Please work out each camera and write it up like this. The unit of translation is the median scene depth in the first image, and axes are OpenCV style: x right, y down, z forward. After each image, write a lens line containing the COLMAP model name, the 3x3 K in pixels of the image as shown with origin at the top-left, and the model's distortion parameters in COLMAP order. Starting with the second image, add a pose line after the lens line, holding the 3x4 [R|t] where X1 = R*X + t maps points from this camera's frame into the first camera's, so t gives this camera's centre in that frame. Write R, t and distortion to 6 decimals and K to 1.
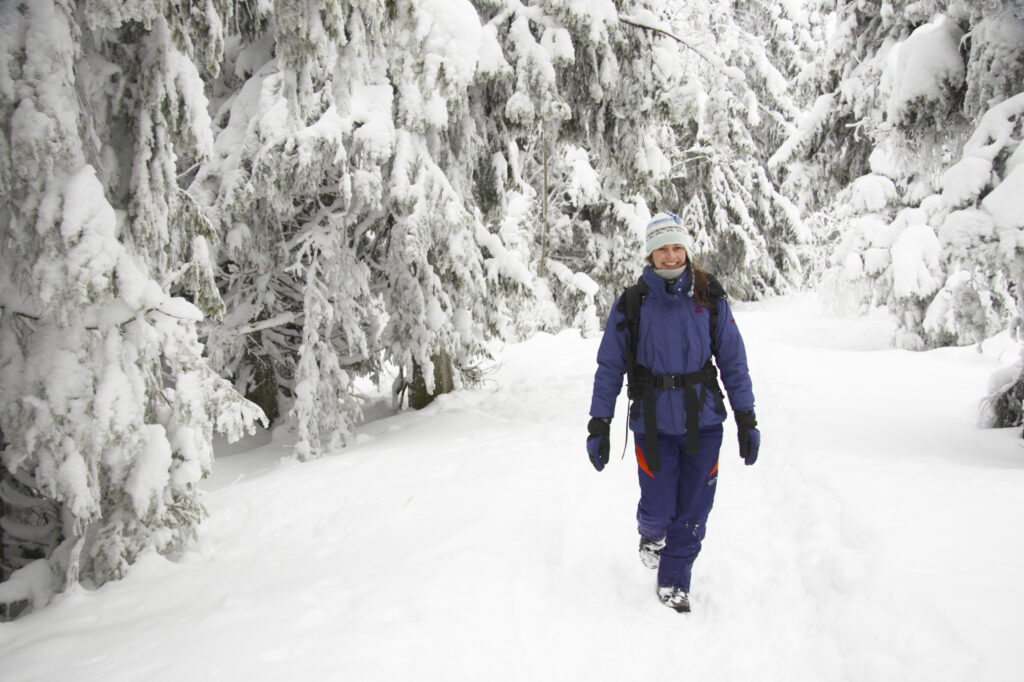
lens RADIAL K [[1004.1, 0, 509.6], [0, 1004.1, 381.9], [0, 0, 1]] dist [-0.009286, 0.000000]
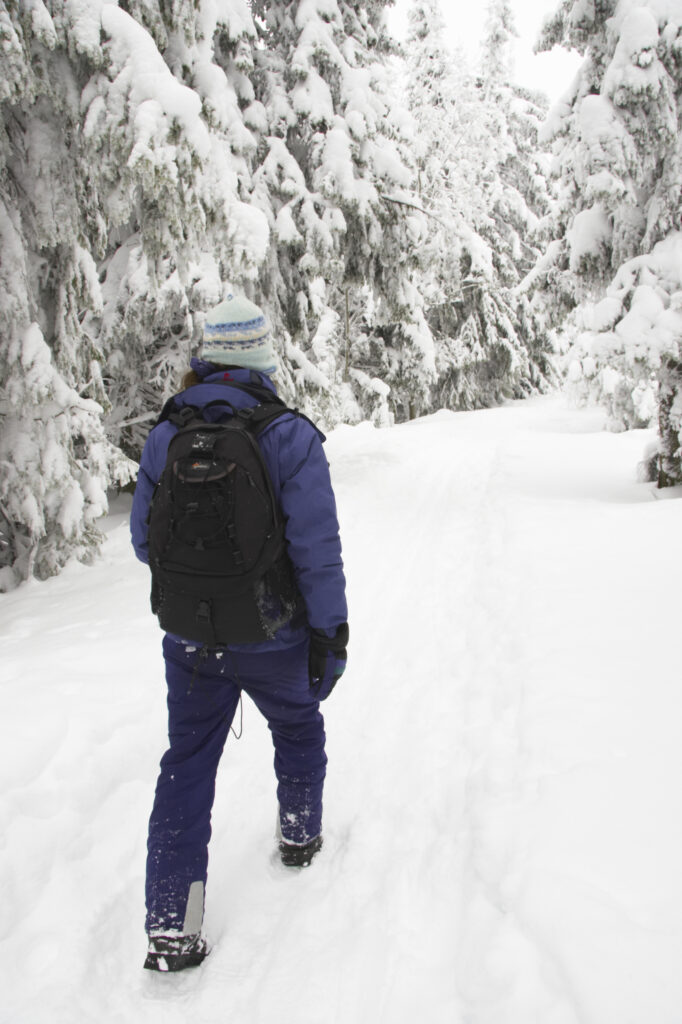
lens RADIAL K [[866.8, 0, 360.5], [0, 866.8, 543.9], [0, 0, 1]] dist [-0.128395, 0.077898]
pose [[0.999526, -0.022766, 0.020719, 0.049639], [0.021039, 0.996565, 0.080092, 0.029244], [-0.022472, -0.079618, 0.996572, -0.252179]]
